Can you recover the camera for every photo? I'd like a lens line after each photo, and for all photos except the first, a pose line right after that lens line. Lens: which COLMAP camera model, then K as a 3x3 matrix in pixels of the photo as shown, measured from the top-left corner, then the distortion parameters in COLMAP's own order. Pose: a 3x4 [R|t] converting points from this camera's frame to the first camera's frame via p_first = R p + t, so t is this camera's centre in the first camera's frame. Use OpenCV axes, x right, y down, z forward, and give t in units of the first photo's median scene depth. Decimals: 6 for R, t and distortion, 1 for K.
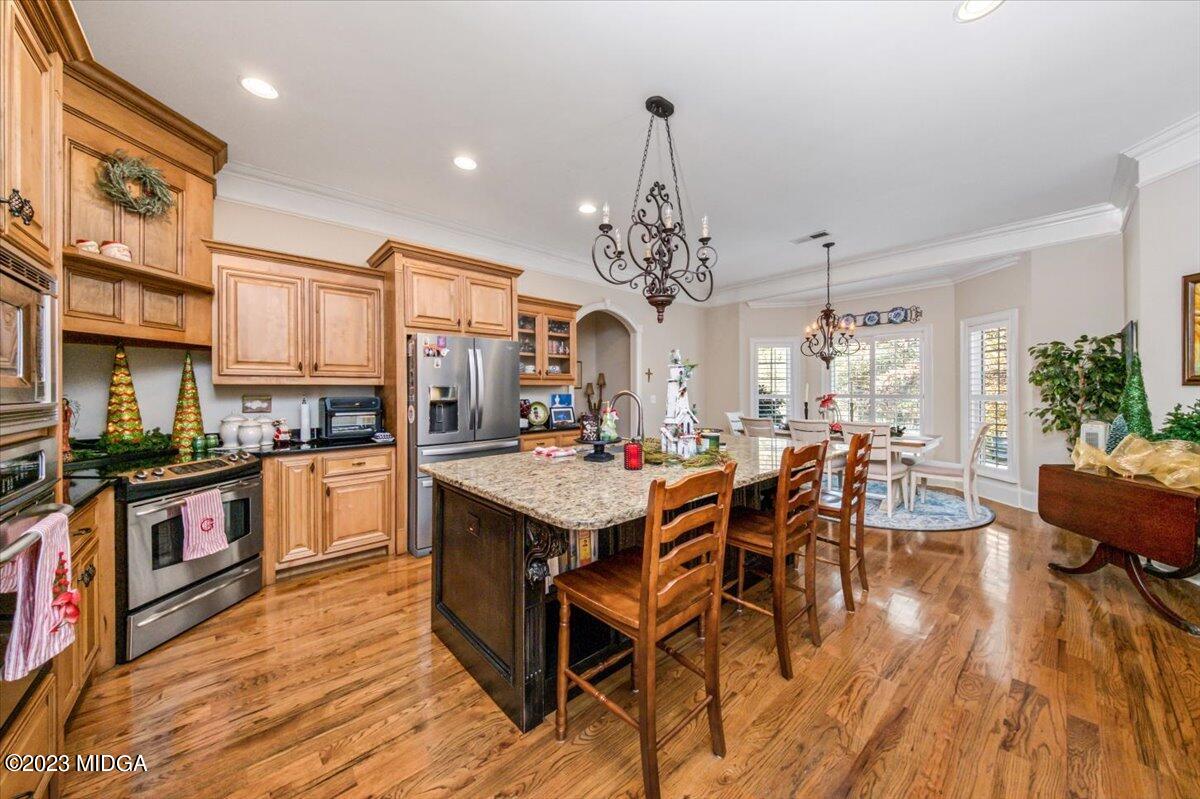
lens RADIAL K [[414.3, 0, 601.6], [0, 414.3, 391.0], [0, 0, 1]] dist [0.009414, -0.008066]
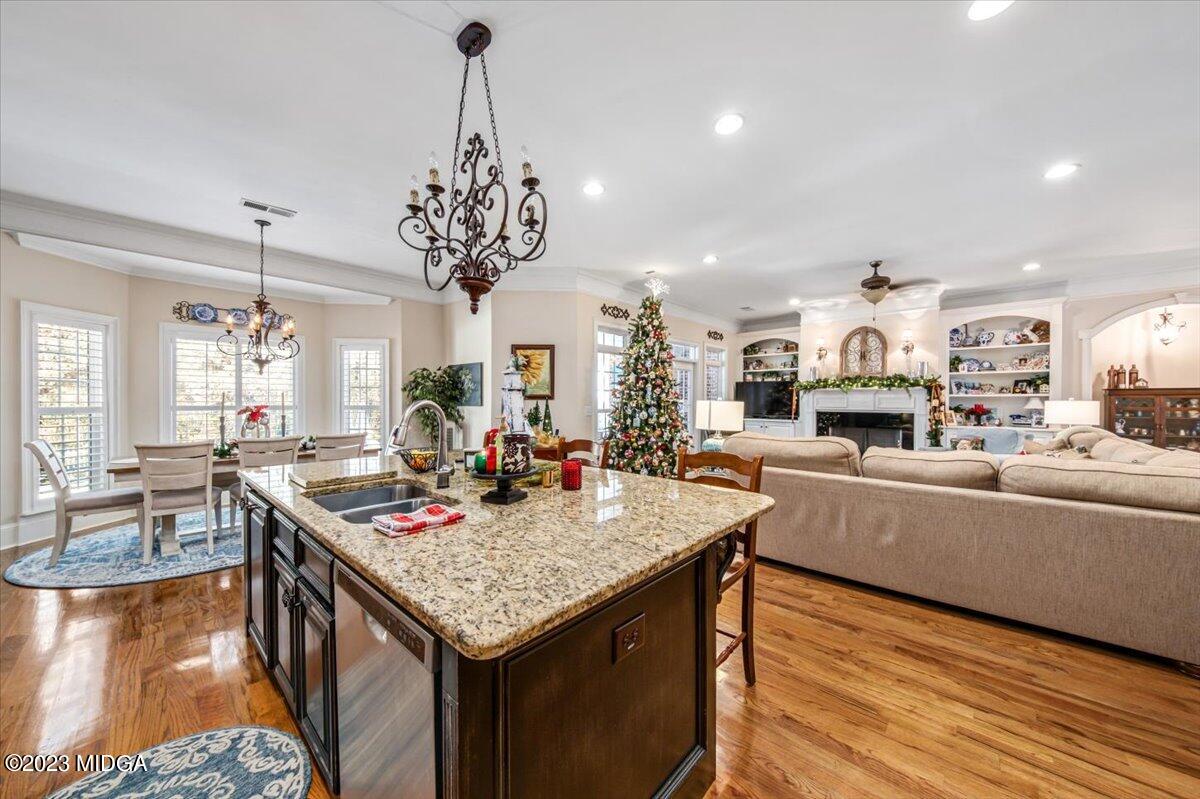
lens RADIAL K [[410.6, 0, 603.6], [0, 410.6, 403.8], [0, 0, 1]] dist [0.009350, -0.005866]
pose [[-0.094139, 0.000110, 0.995559, -0.532945], [-0.001767, 0.999998, -0.000277, 0.005504], [-0.995557, -0.001786, -0.094139, 0.675373]]
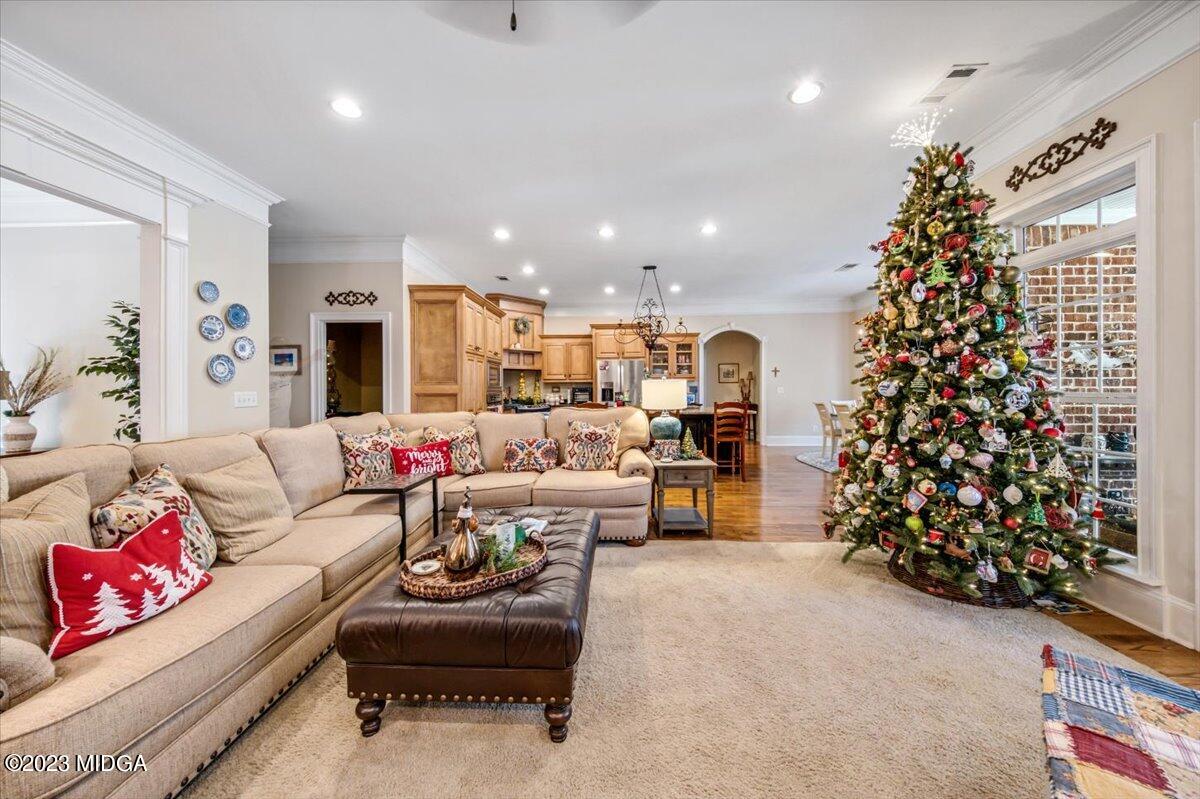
lens RADIAL K [[414.3, 0, 601.6], [0, 414.3, 391.0], [0, 0, 1]] dist [0.009414, -0.008066]
pose [[0.717457, 0.002832, -0.696597, 1.339897], [0.005392, 0.999939, 0.009619, 0.017034], [0.696582, -0.010657, 0.717398, -0.782119]]
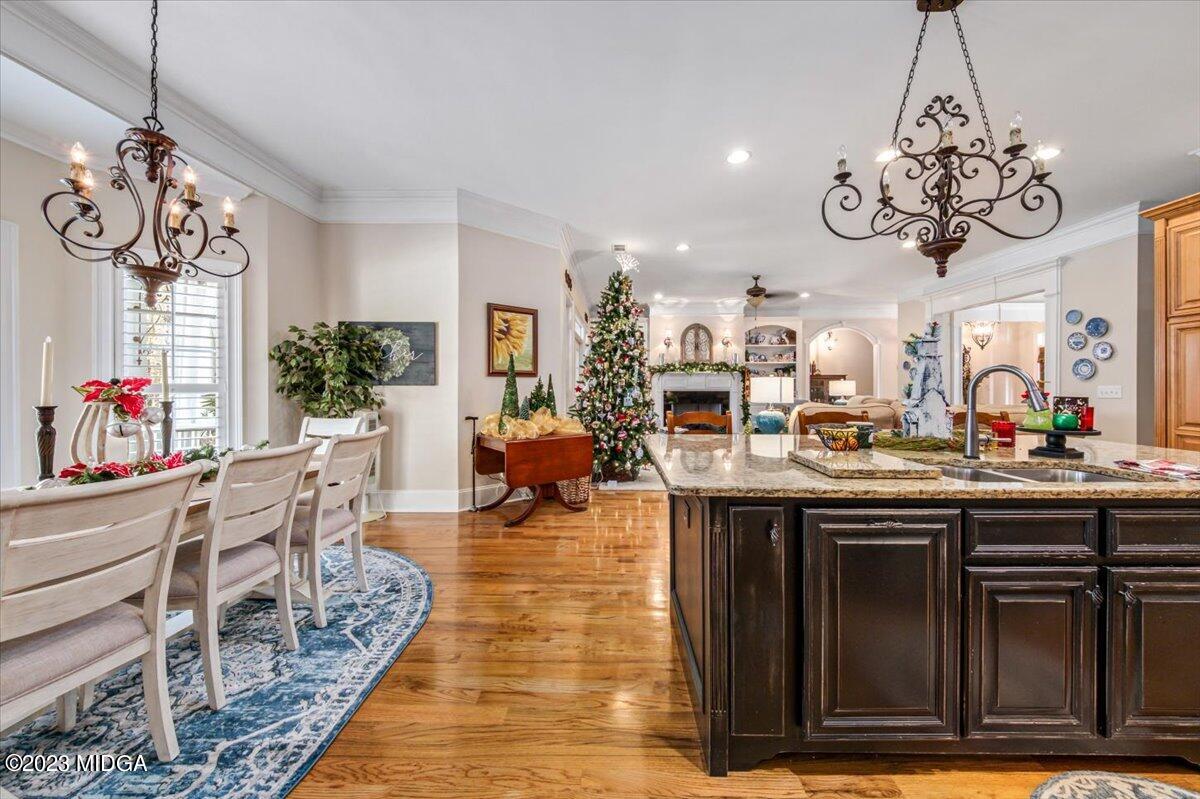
lens RADIAL K [[414.3, 0, 601.6], [0, 414.3, 391.0], [0, 0, 1]] dist [0.009414, -0.008066]
pose [[-0.715457, -0.002178, 0.698653, 0.066223], [0.003757, 0.999969, 0.006965, 0.027607], [-0.698646, 0.007608, -0.715427, 1.612428]]
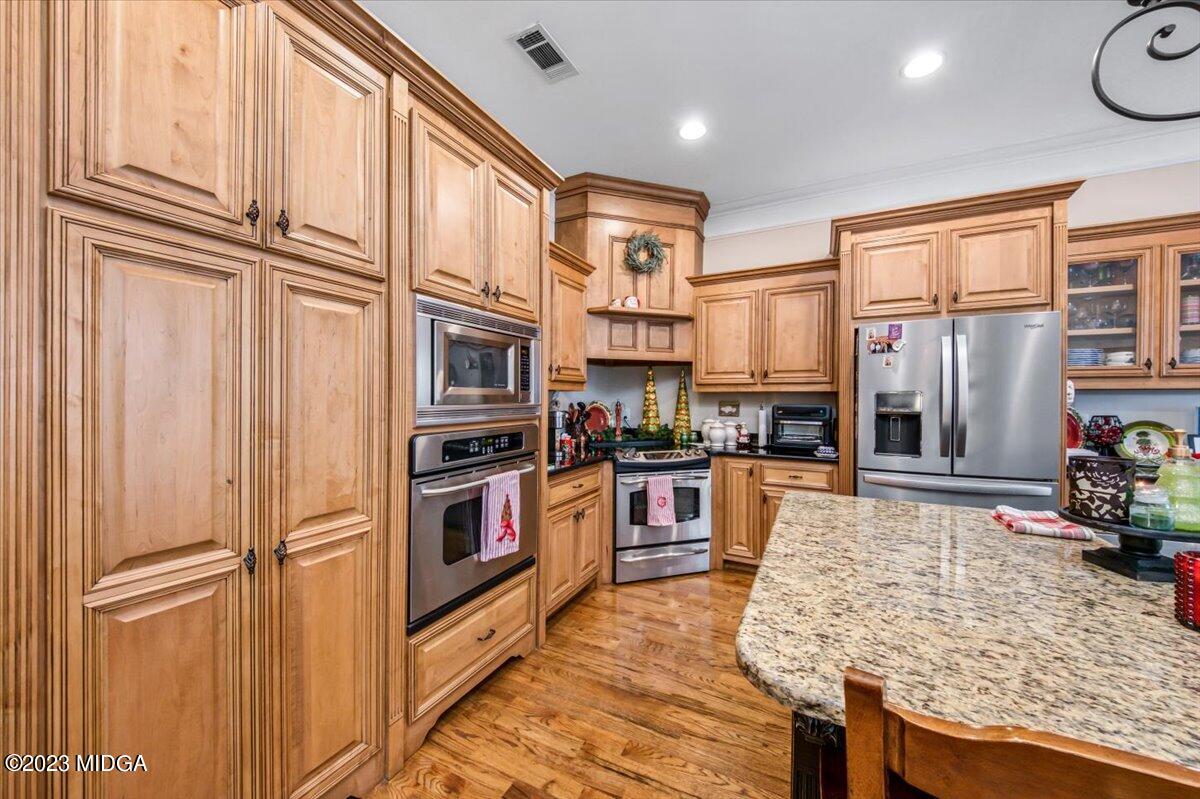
lens RADIAL K [[423.6, 0, 601.1], [0, 423.6, 398.6], [0, 0, 1]] dist [0.010054, -0.008044]
pose [[0.349630, 0.008234, -0.936852, 0.146555], [-0.005688, 0.999962, 0.006666, -0.002630], [0.936870, 0.002999, 0.349664, 0.266535]]
